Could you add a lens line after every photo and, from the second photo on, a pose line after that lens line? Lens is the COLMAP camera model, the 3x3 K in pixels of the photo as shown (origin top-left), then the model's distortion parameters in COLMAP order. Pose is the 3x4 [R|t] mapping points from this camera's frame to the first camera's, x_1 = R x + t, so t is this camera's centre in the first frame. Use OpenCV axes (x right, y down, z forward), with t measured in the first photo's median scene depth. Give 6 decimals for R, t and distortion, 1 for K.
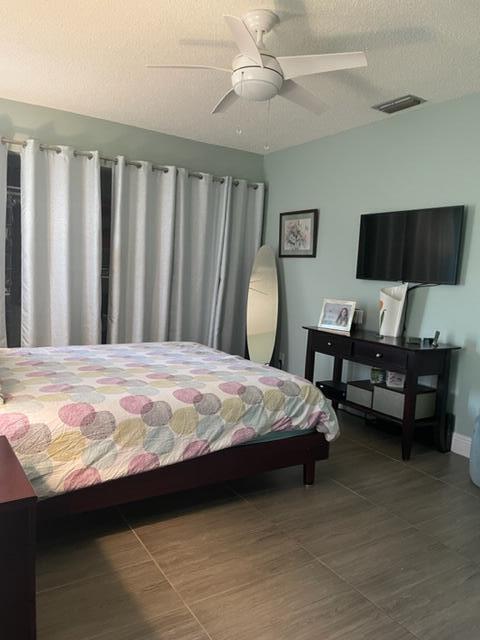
lens RADIAL K [[486.1, 0, 243.9], [0, 486.1, 318.6], [0, 0, 1]] dist [0.080103, -0.100913]
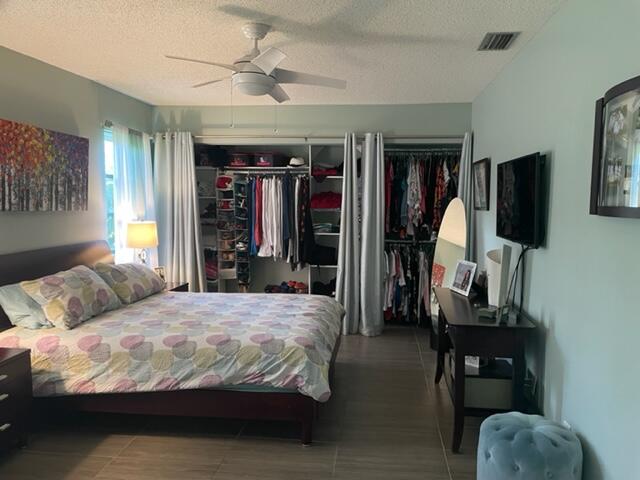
lens RADIAL K [[486.1, 0, 322.8], [0, 486.1, 231.2], [0, 0, 1]] dist [0.080103, -0.100913]
pose [[0.787775, -0.008209, -0.615908, 0.968031], [-0.026848, 0.998503, -0.047647, -0.075366], [0.615377, 0.054071, 0.786376, 0.215923]]
